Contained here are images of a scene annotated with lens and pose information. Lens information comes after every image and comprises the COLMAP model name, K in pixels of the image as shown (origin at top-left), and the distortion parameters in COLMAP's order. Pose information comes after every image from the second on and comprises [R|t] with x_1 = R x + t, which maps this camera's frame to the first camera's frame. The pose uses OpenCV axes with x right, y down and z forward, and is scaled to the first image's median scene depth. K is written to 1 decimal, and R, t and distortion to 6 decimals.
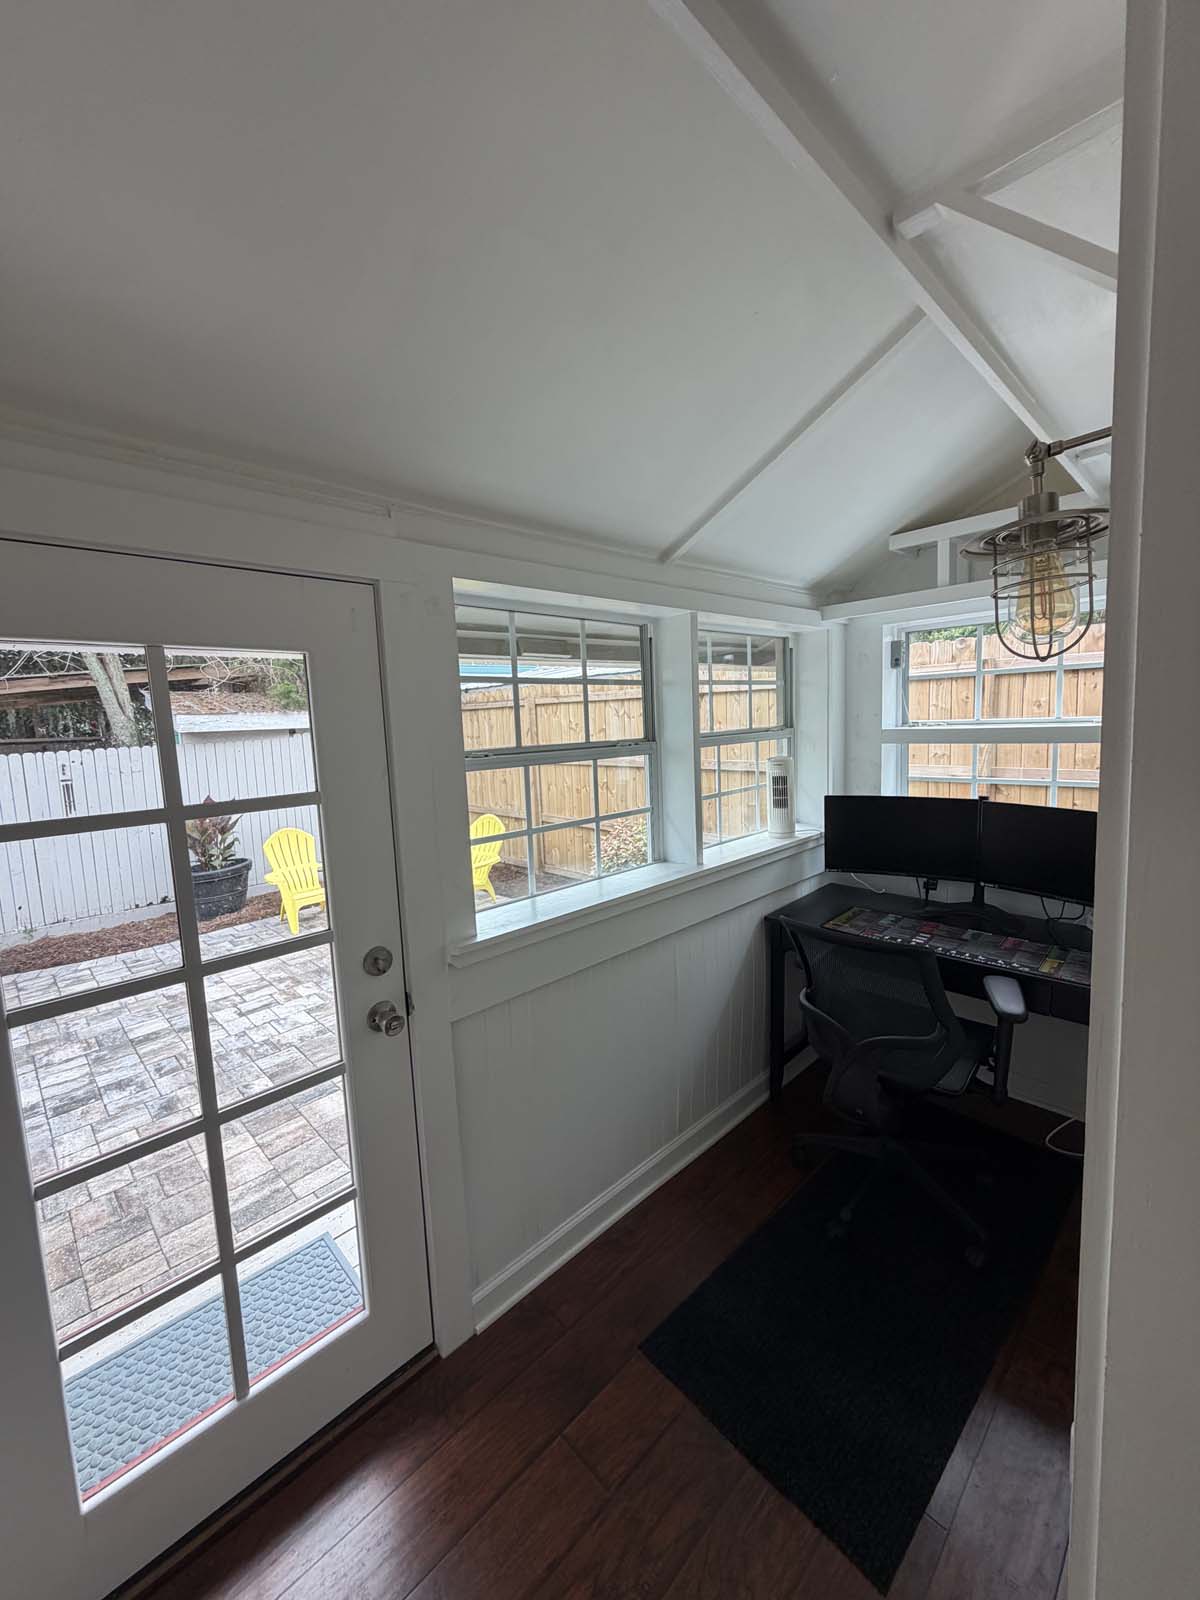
lens RADIAL K [[635.0, 0, 600.0], [0, 635.0, 800.0], [0, 0, 1]] dist [0.001648, 0.000336]
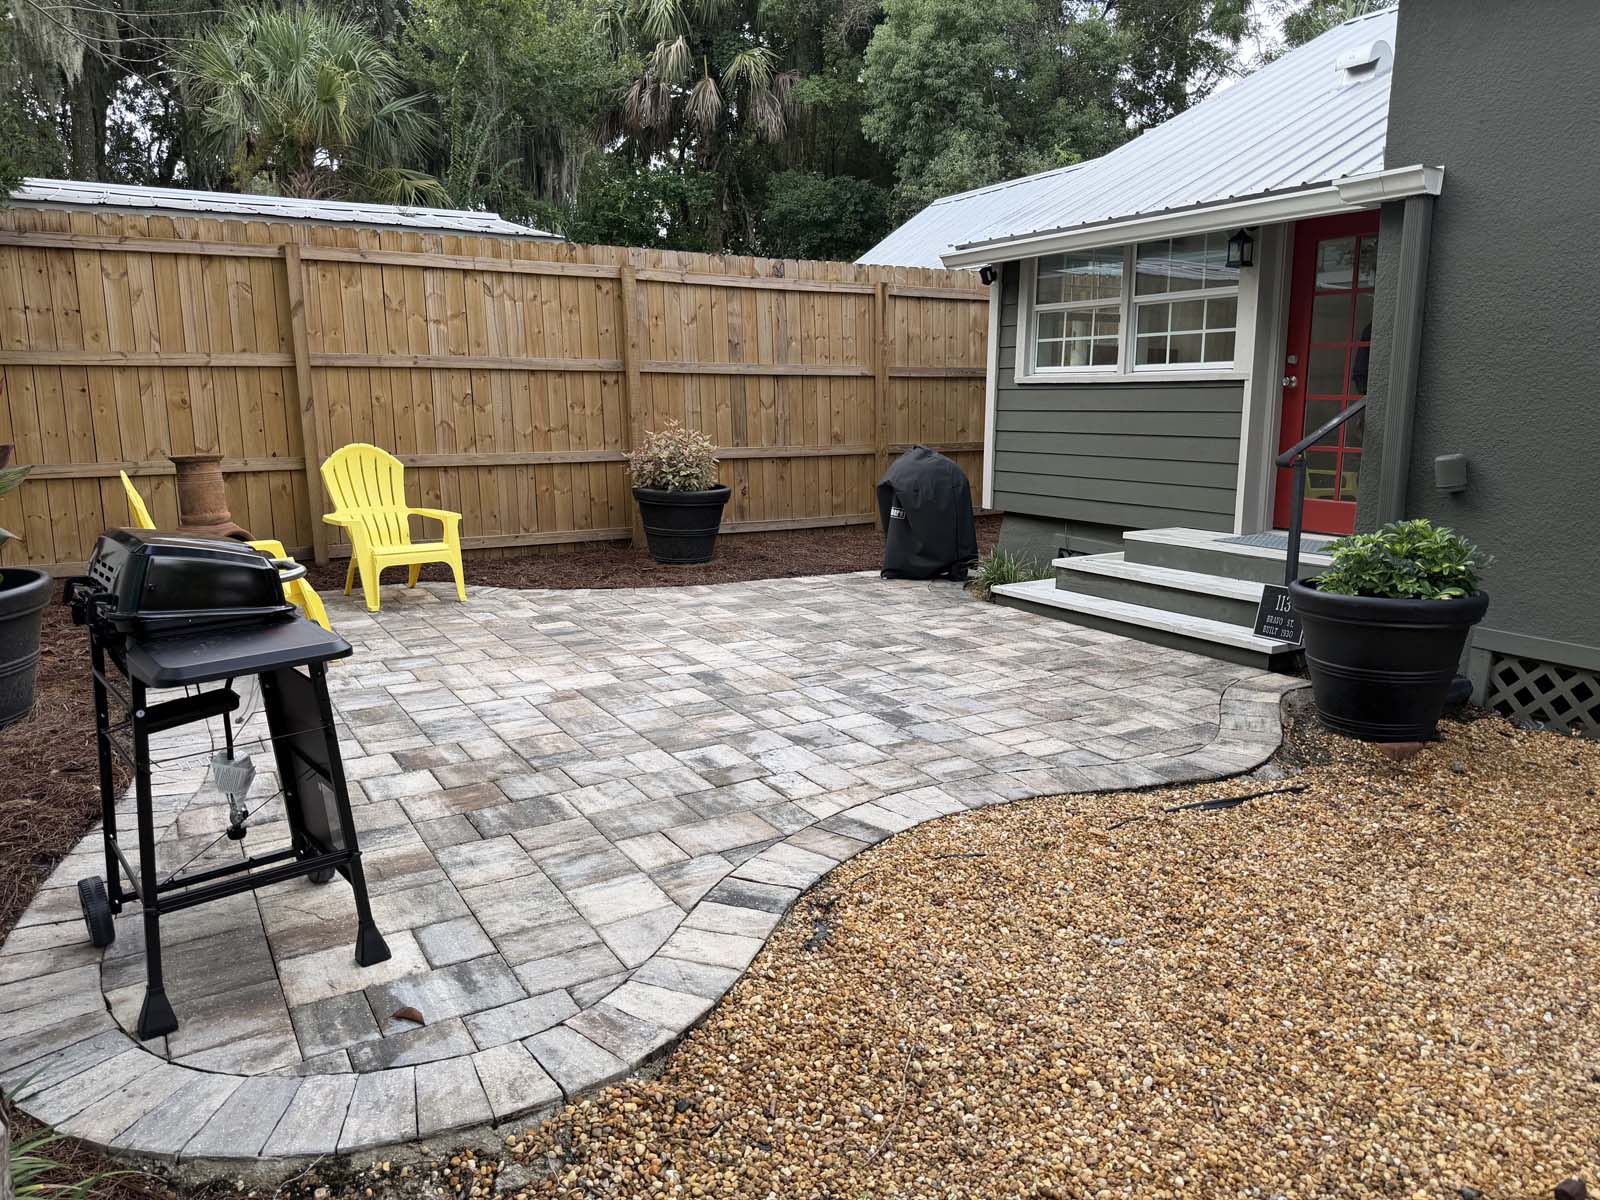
lens RADIAL K [[1128.6, 0, 800.0], [0, 1128.6, 600.0], [0, 0, 1]] dist [0.113502, -0.173430]
pose [[0.242062, -0.136056, 0.960674, -1.634667], [0.117161, 0.986973, 0.110260, 0.140351], [-0.963161, 0.085864, 0.254849, 0.546272]]
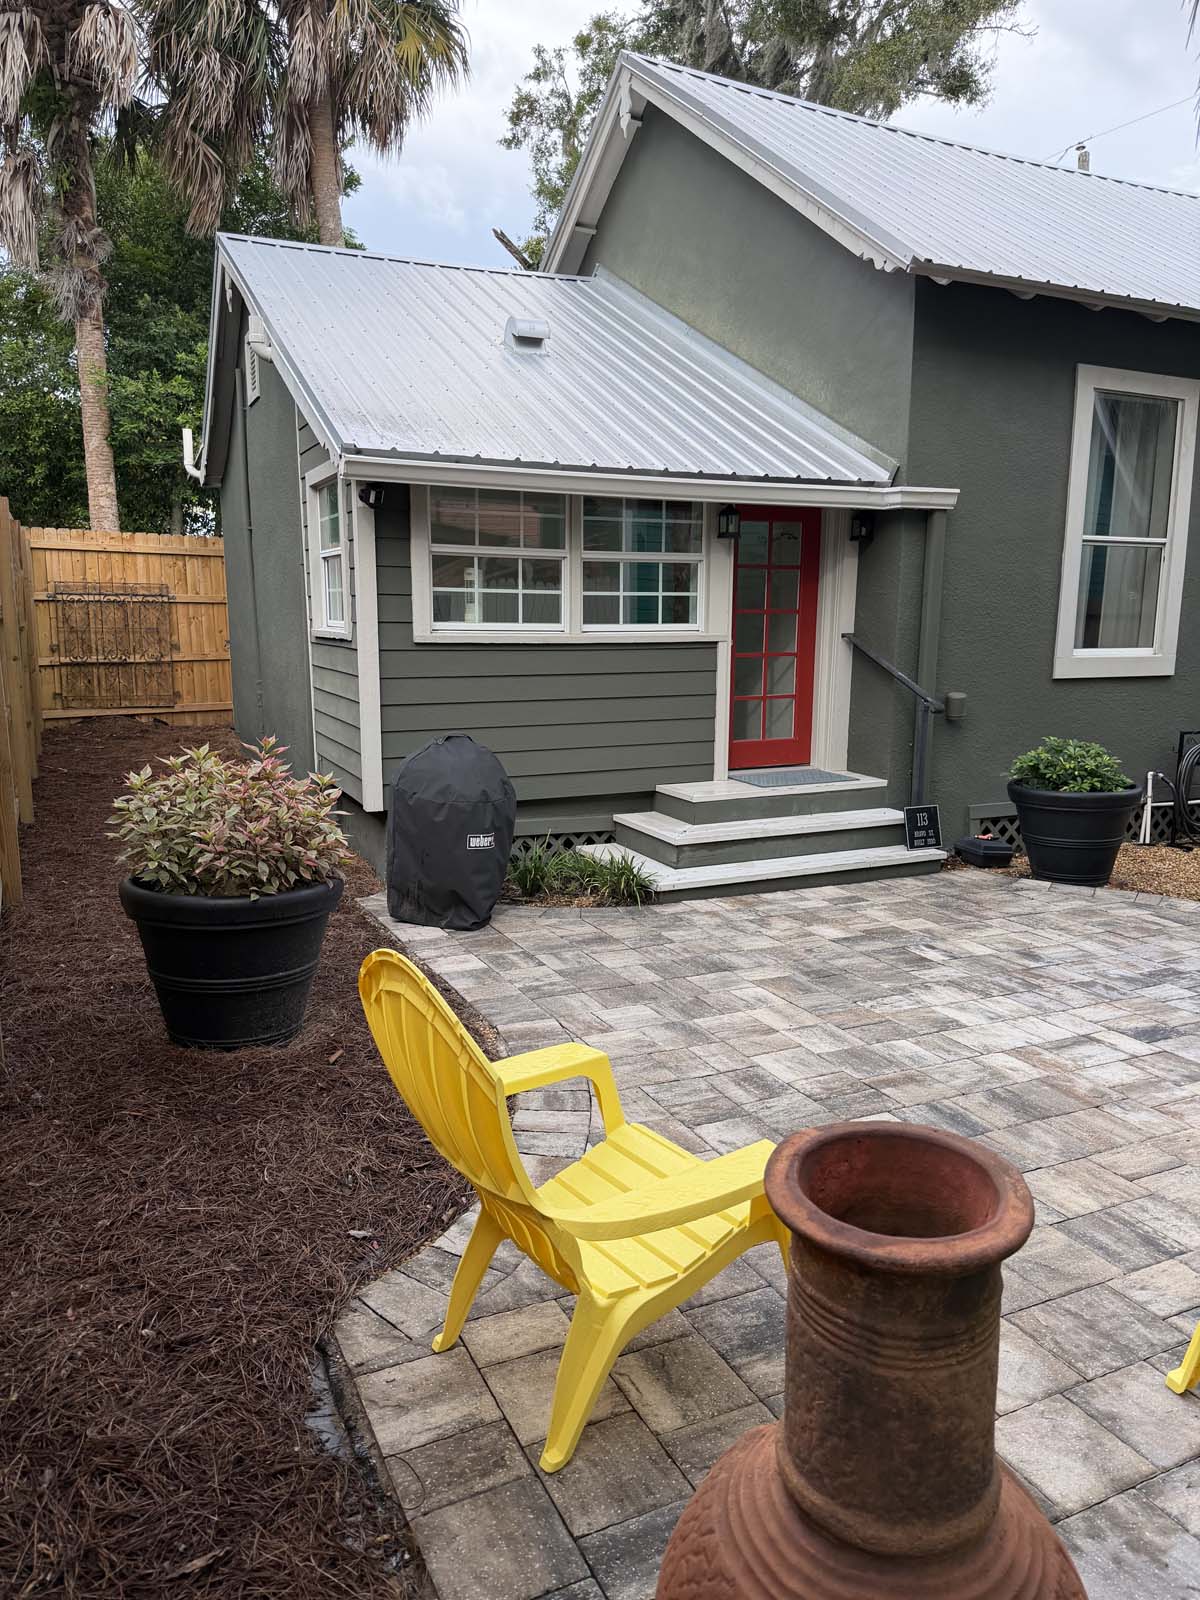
lens RADIAL K [[1128.6, 0, 613.4], [0, 1128.6, 793.5], [0, 0, 1]] dist [0.113502, -0.173430]
pose [[-0.948327, -0.018115, 0.316776, -0.464555], [0.071738, 0.960276, 0.269674, -0.130757], [-0.309078, 0.278464, -0.909356, 1.836862]]
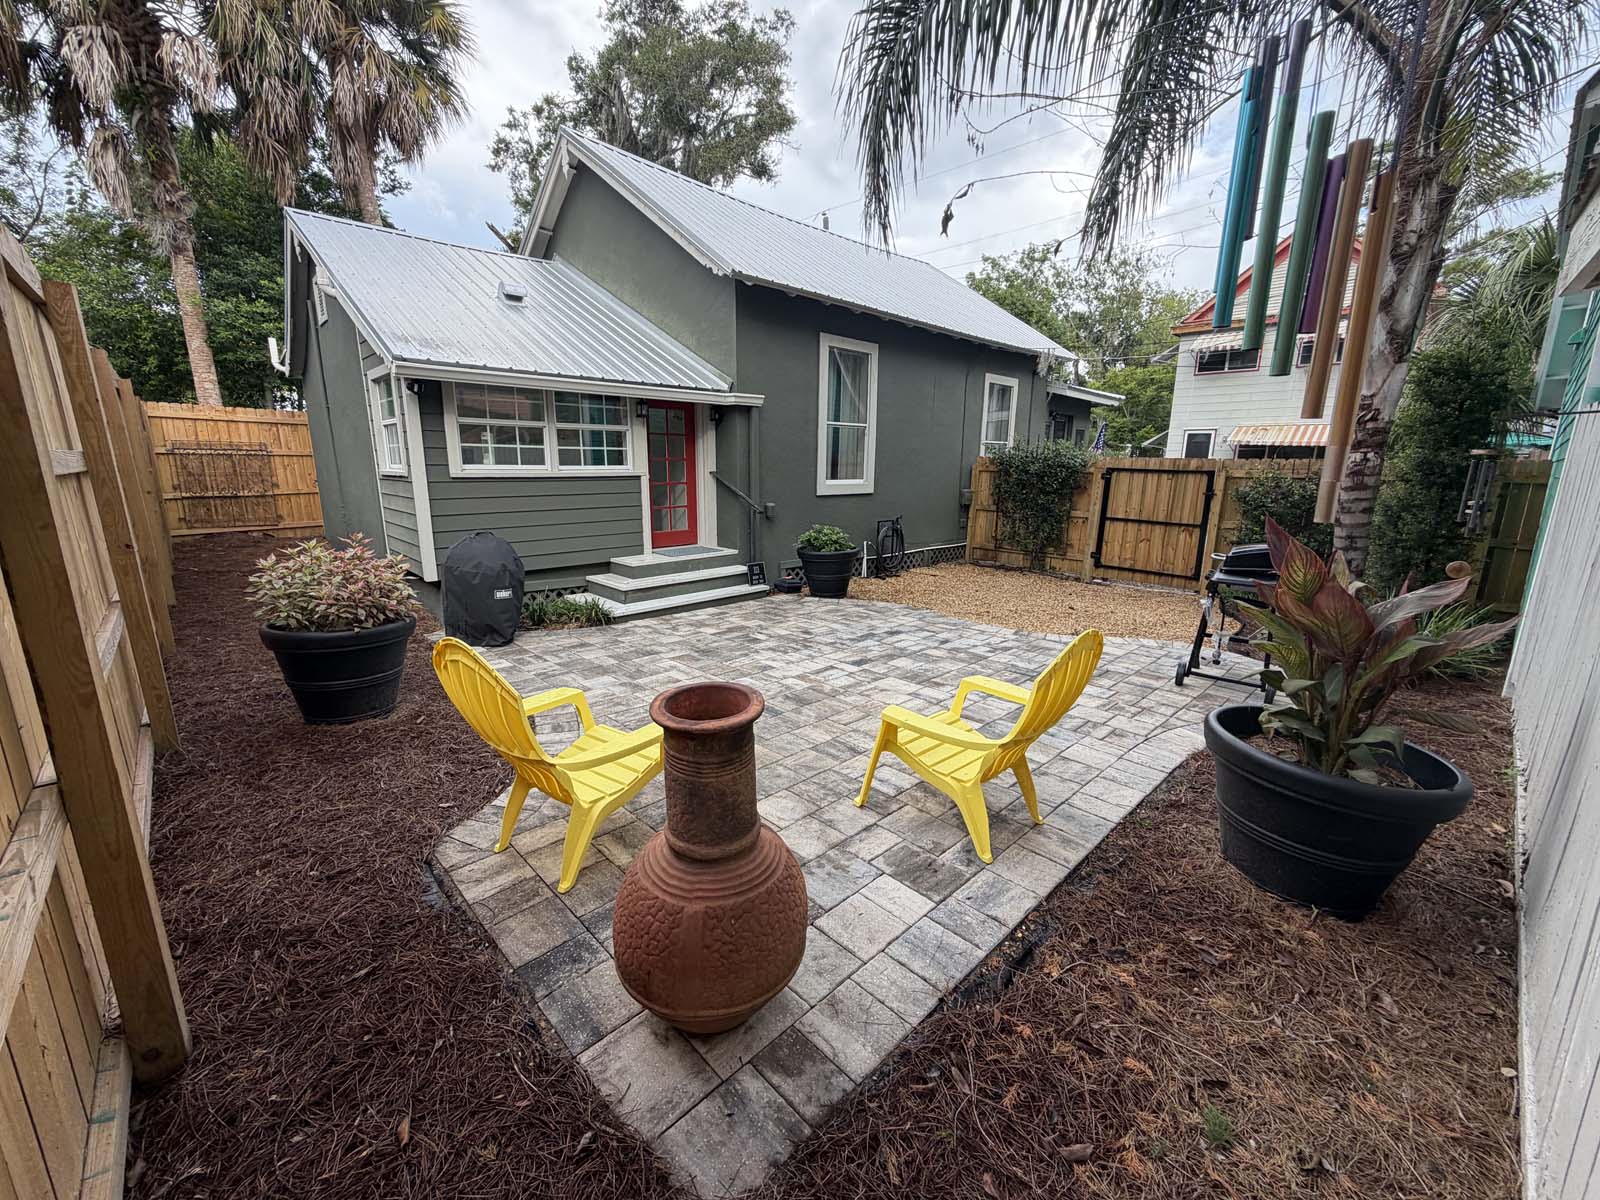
lens RADIAL K [[640.3, 0, 800.0], [0, 640.3, 600.0], [0, 0, 1]] dist [0.000183, 0.000377]
pose [[-0.999516, 0.030099, 0.007815, -0.496689], [0.030974, 0.941220, 0.336372, -0.131378], [0.002769, 0.336451, -0.941697, 1.900016]]
